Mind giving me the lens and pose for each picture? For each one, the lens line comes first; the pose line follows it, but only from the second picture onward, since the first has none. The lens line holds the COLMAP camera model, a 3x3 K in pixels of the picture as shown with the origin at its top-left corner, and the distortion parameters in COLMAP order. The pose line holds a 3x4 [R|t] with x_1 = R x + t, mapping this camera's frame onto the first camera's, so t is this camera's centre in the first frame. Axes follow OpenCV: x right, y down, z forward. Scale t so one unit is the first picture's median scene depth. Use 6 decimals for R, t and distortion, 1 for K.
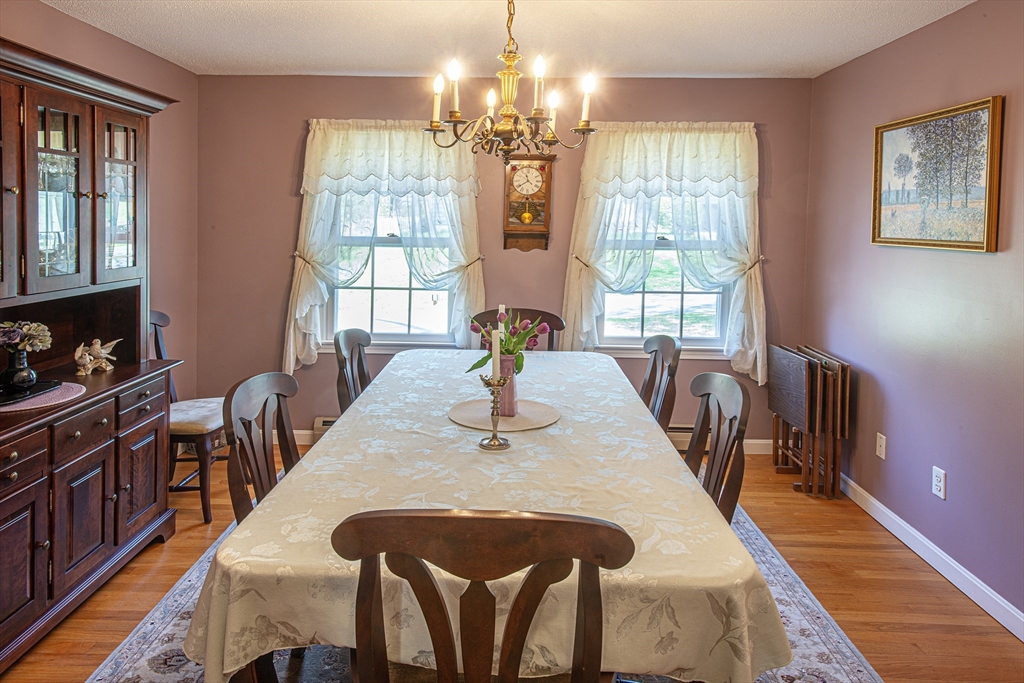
lens RADIAL K [[646.2, 0, 512.0], [0, 646.2, 341.5], [0, 0, 1]] dist [-0.002468, -0.000049]
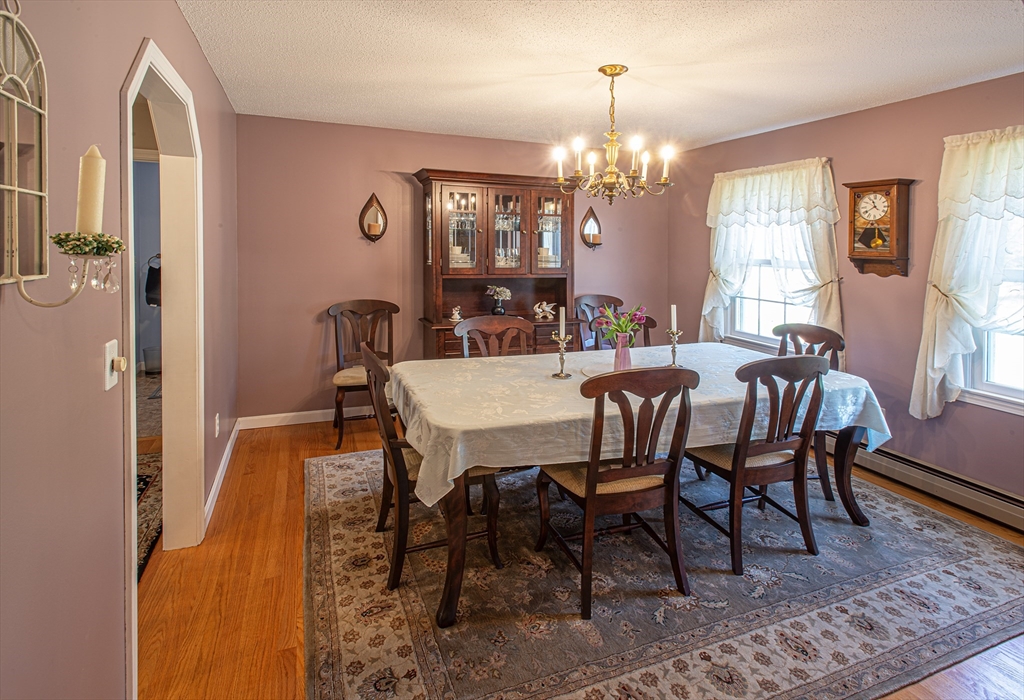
lens RADIAL K [[529.6, 0, 512.0], [0, 529.6, 350.0], [0, 0, 1]] dist [-0.000957, -0.000513]
pose [[0.373537, 0.176273, -0.910713, 0.611438], [-0.180872, 0.976775, 0.114874, -0.019335], [0.909811, 0.121812, 0.396745, 0.172279]]
